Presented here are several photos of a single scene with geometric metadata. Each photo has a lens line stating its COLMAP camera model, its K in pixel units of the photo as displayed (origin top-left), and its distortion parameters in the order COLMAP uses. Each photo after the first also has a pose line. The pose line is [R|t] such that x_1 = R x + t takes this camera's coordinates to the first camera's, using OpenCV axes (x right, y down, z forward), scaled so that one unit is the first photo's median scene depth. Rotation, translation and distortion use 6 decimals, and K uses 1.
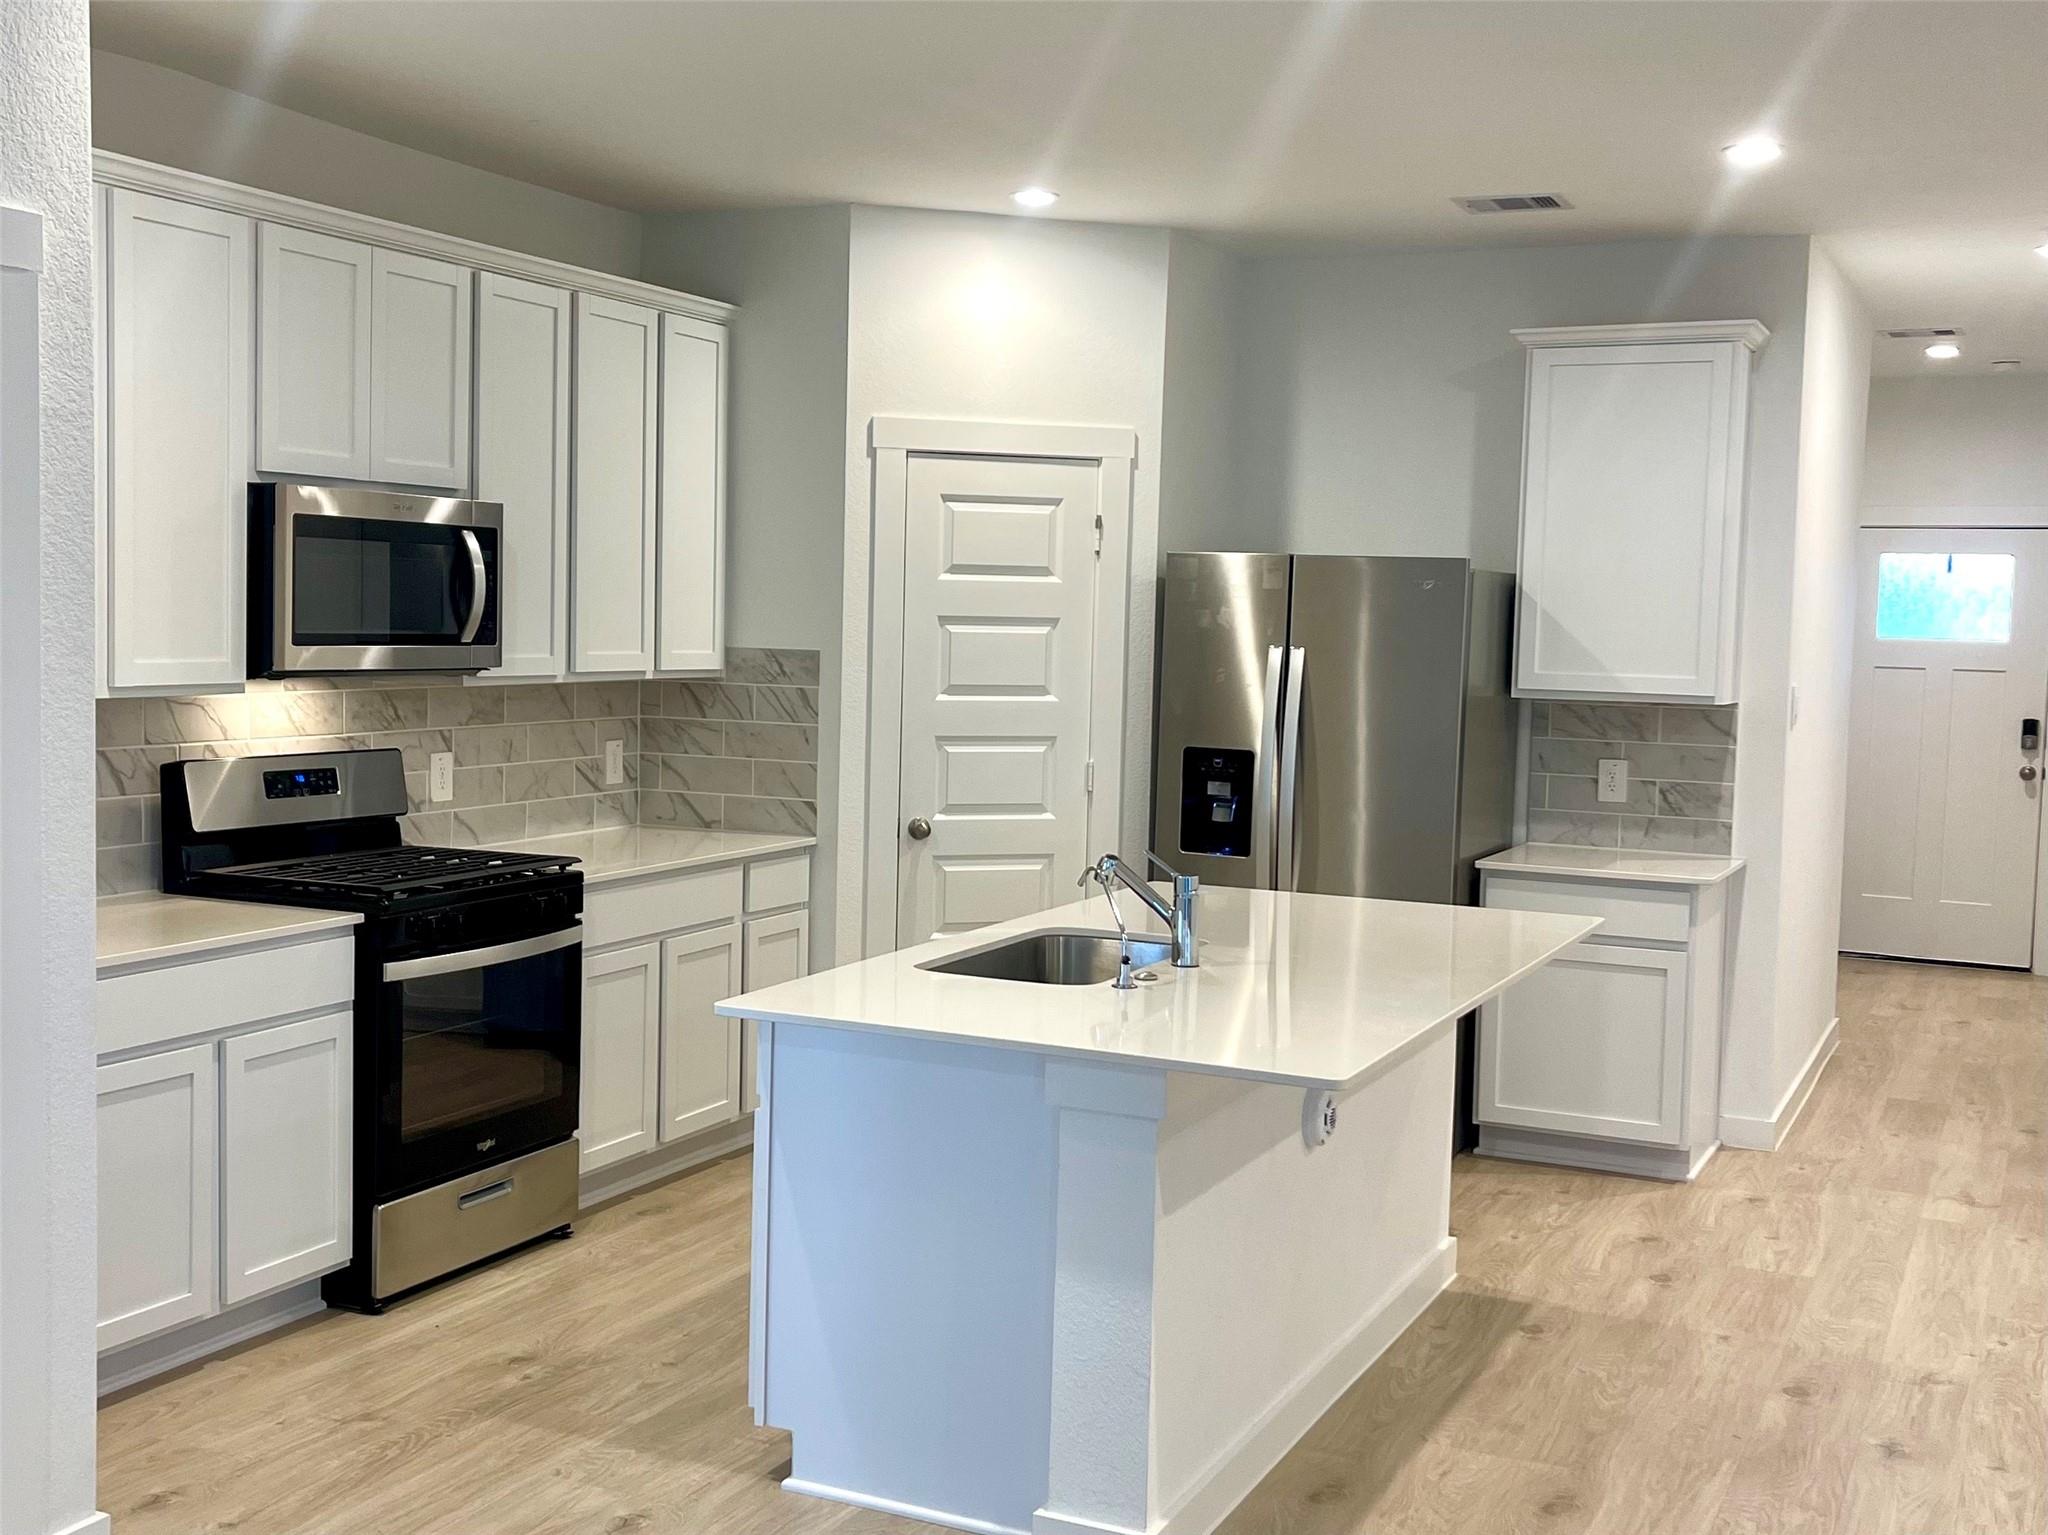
lens RADIAL K [[2283.0, 0, 988.4], [0, 2283.0, 753.0], [0, 0, 1]] dist [0.145843, -0.245636]
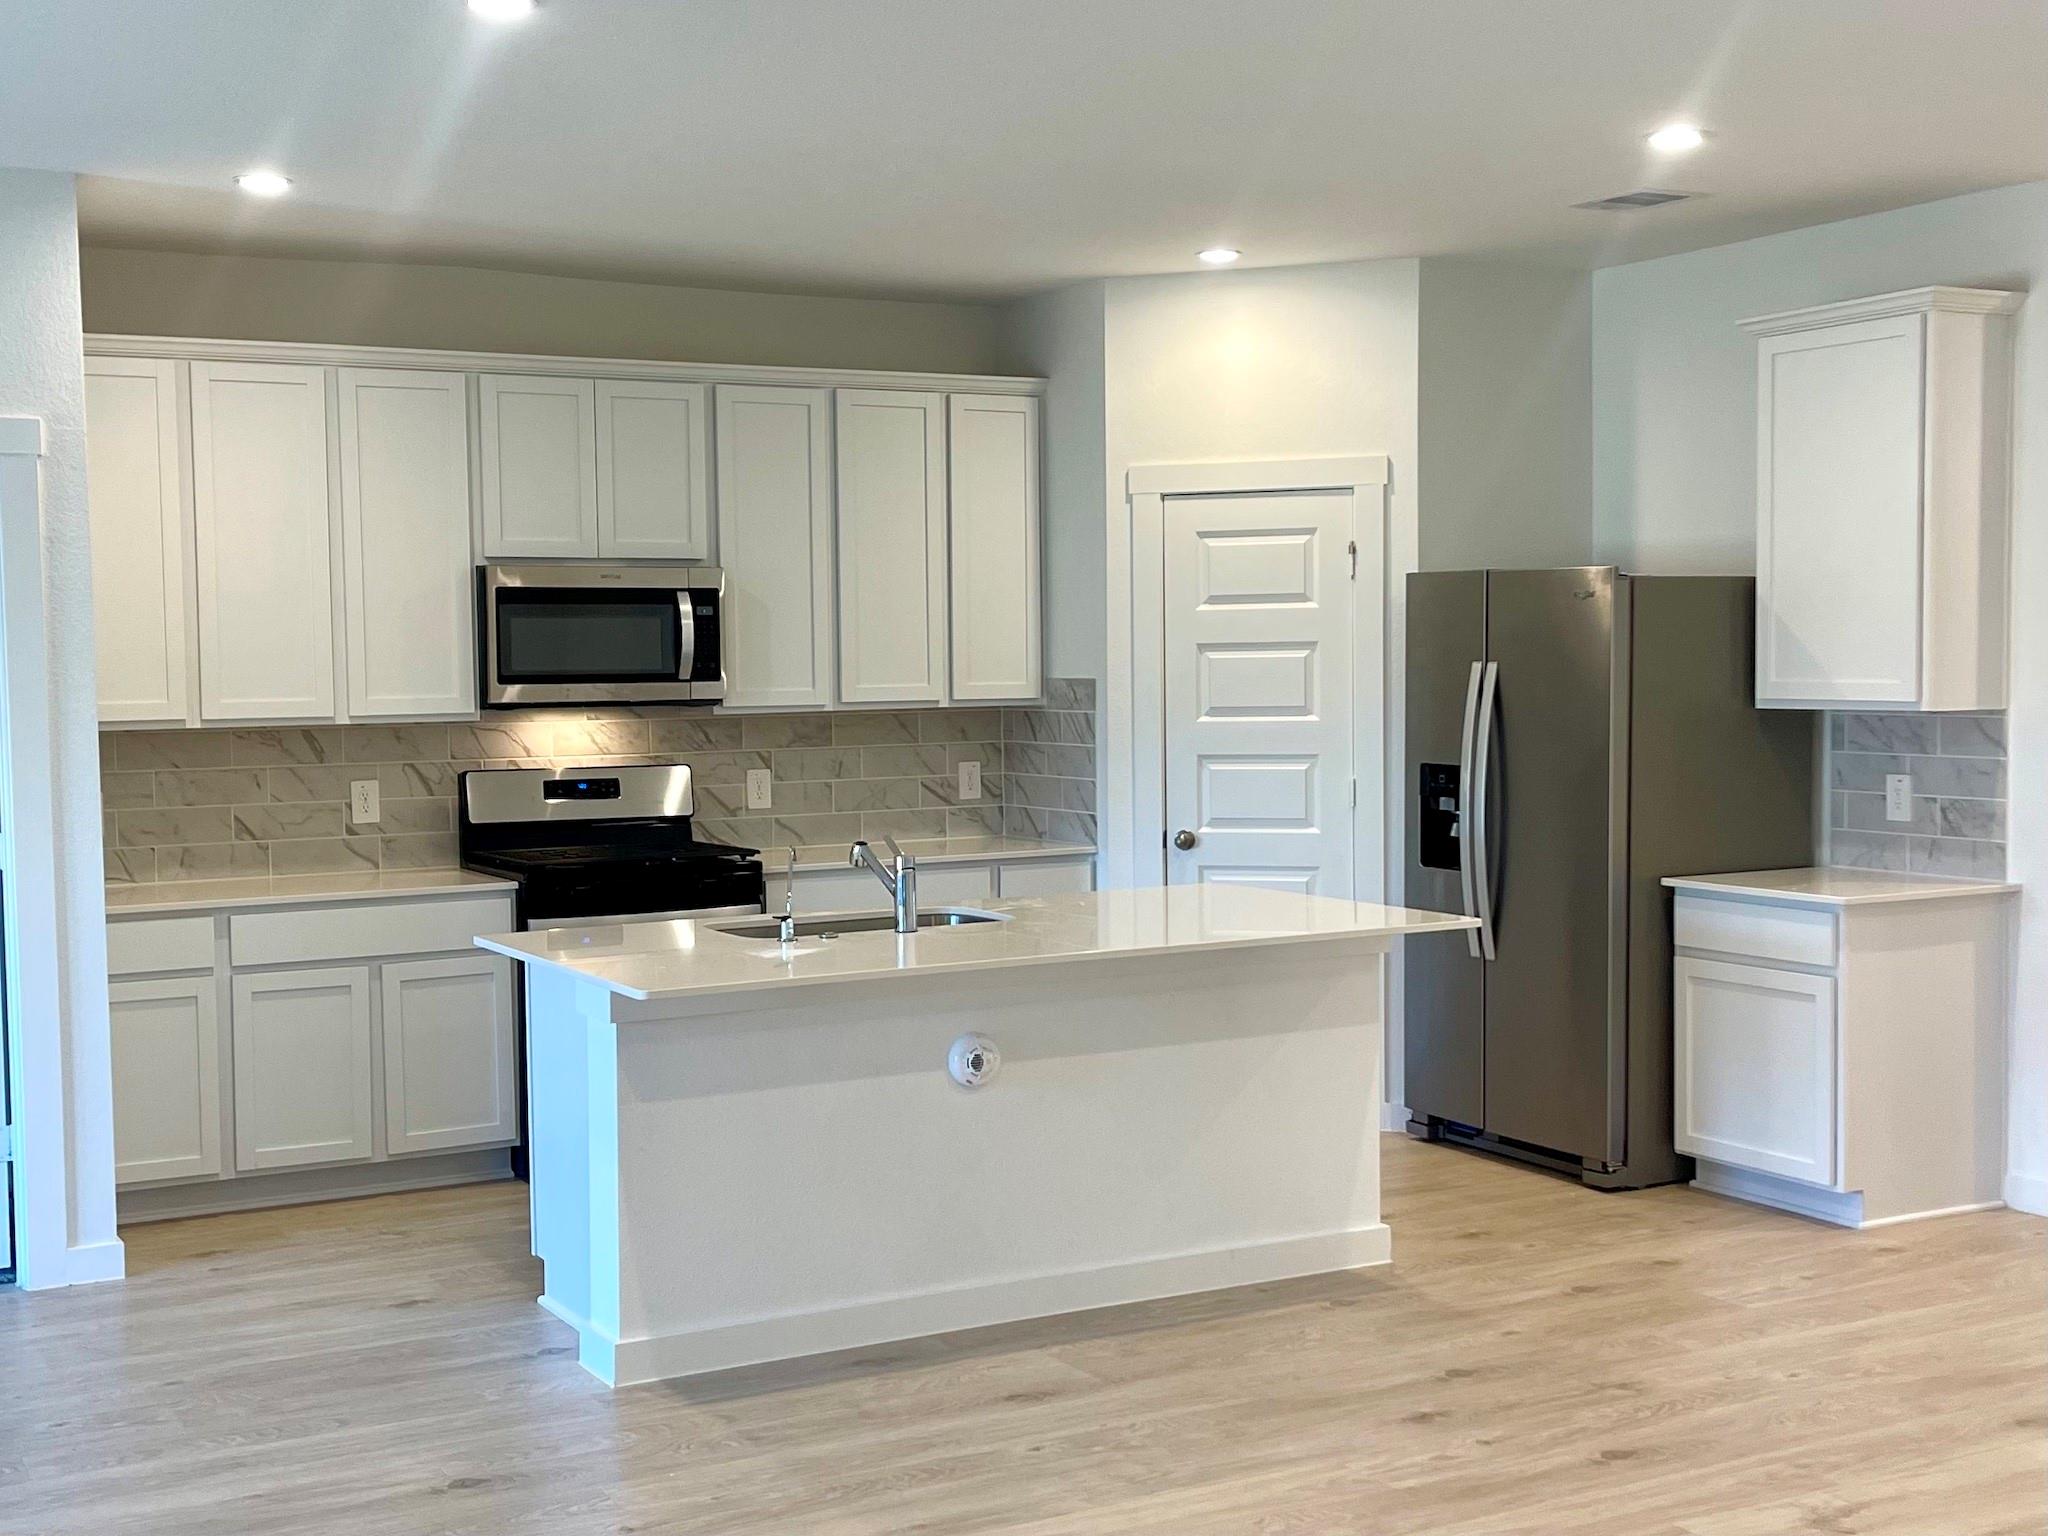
lens RADIAL K [[2515.4, 0, 1024.0], [0, 2515.4, 768.0], [0, 0, 1]] dist [0.084040, -0.027534]
pose [[0.812515, -0.007319, -0.582895, 0.611005], [-0.004245, 0.999820, -0.018470, 0.021530], [0.582925, 0.017481, 0.812338, -0.017158]]
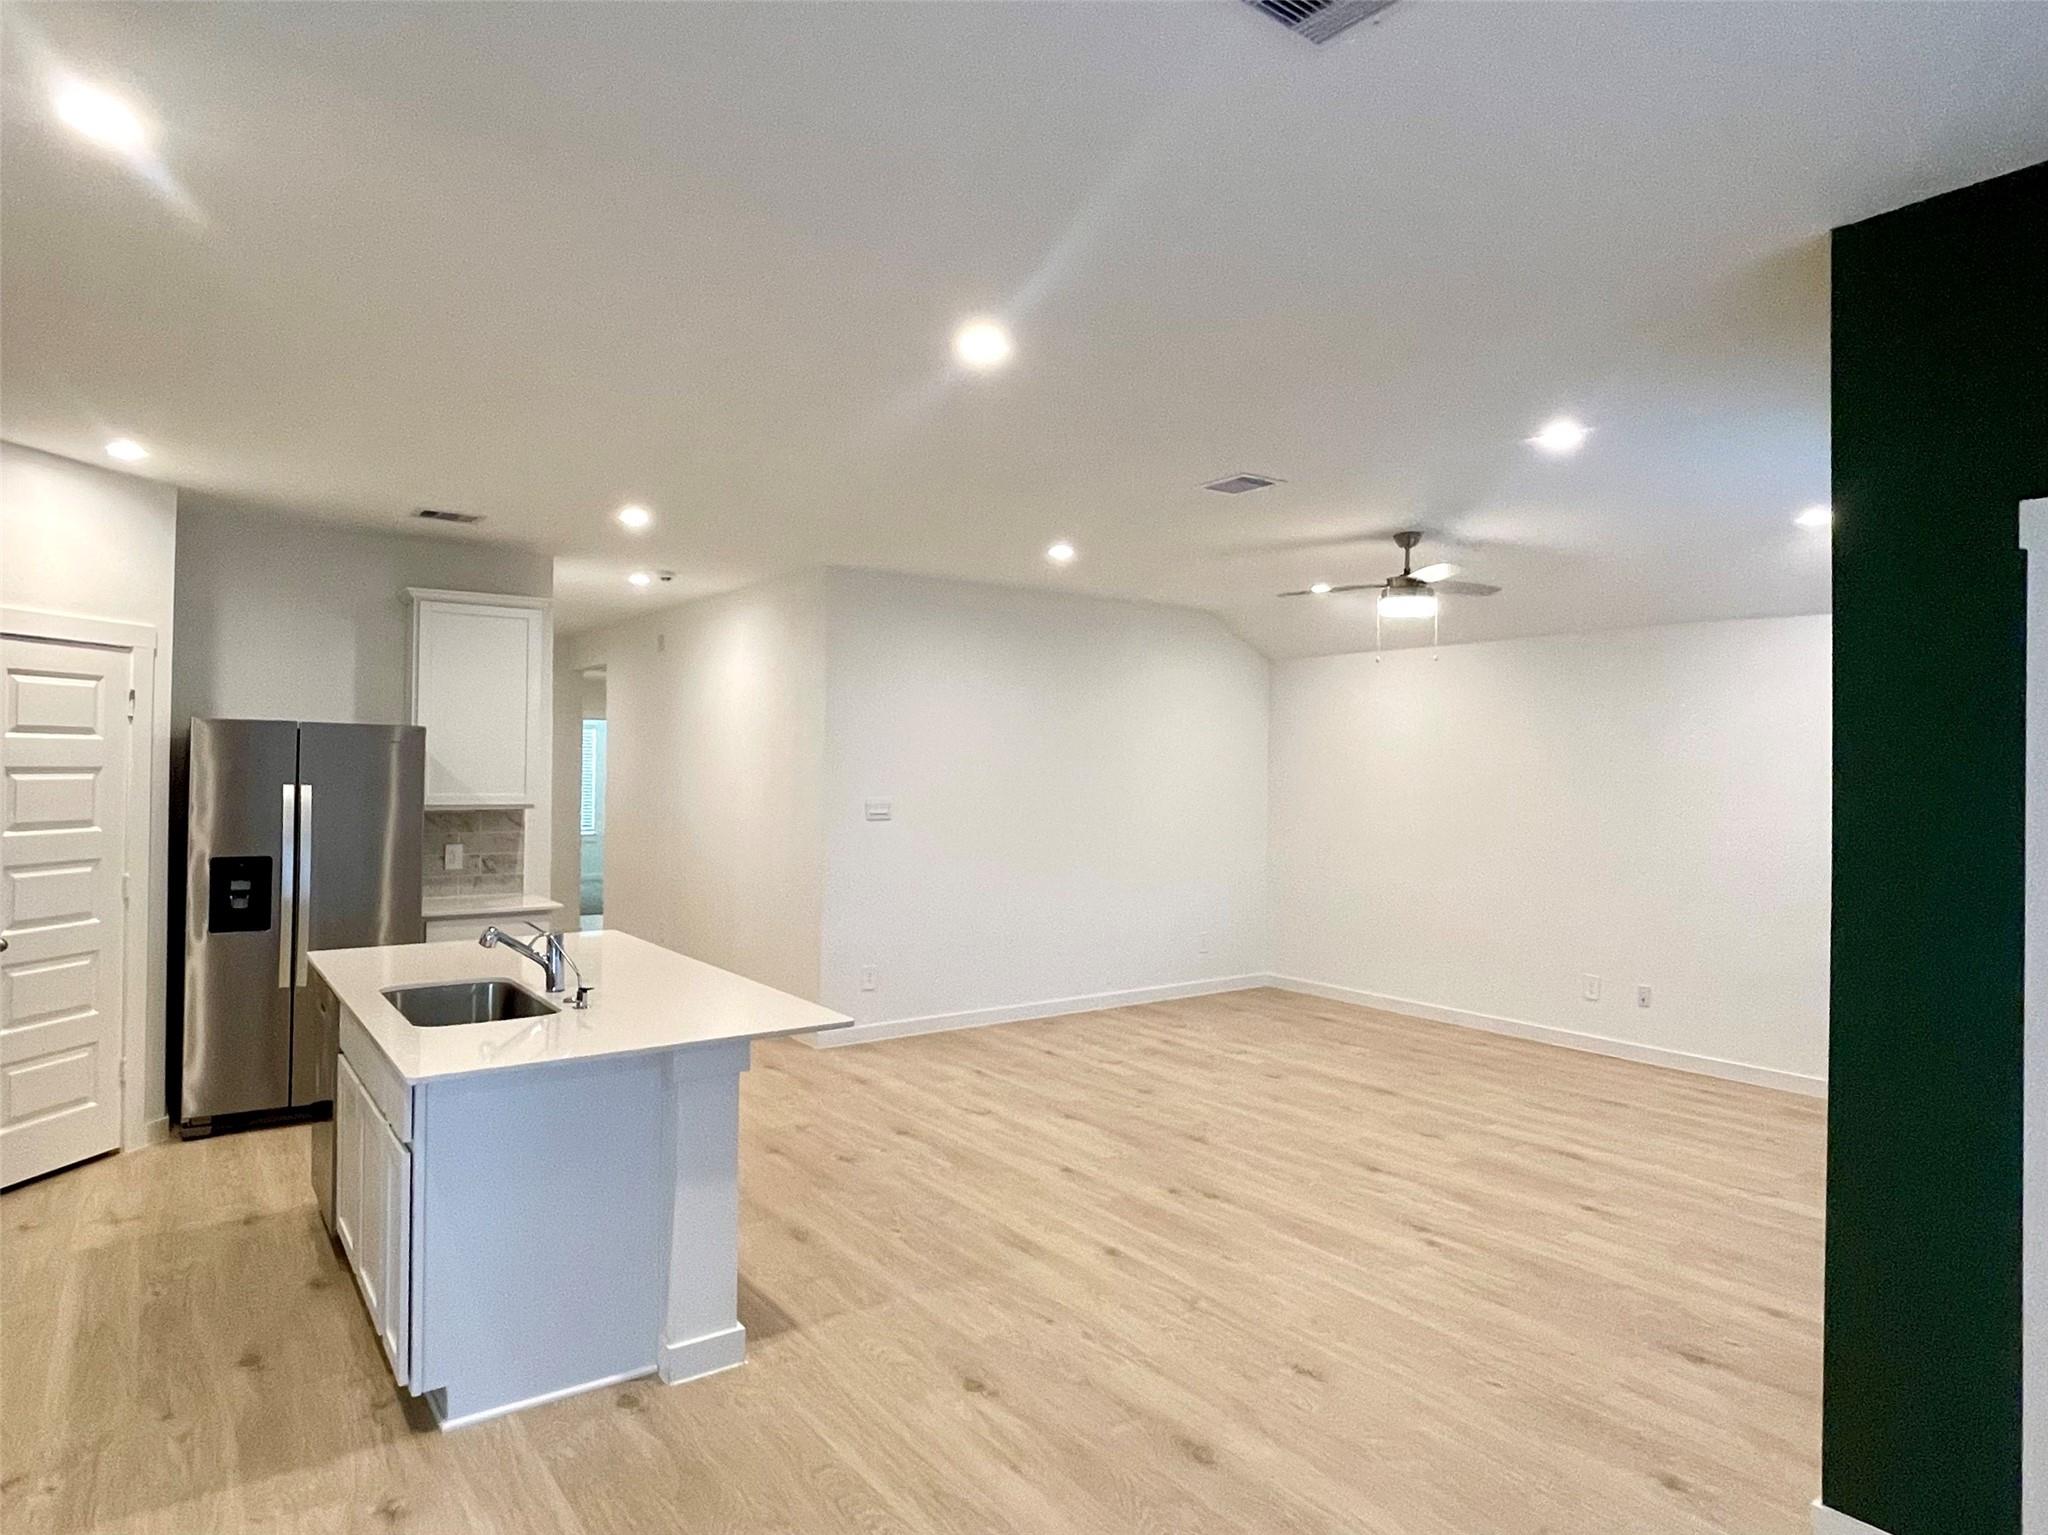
lens RADIAL K [[1206.8, 0, 1024.0], [0, 1206.8, 767.5], [0, 0, 1]] dist [-0.001679, -0.000356]
pose [[0.465458, -0.018710, 0.884872, -0.339747], [0.050786, 0.998694, -0.005598, -0.029054], [-0.883611, 0.047545, 0.465801, 0.223811]]
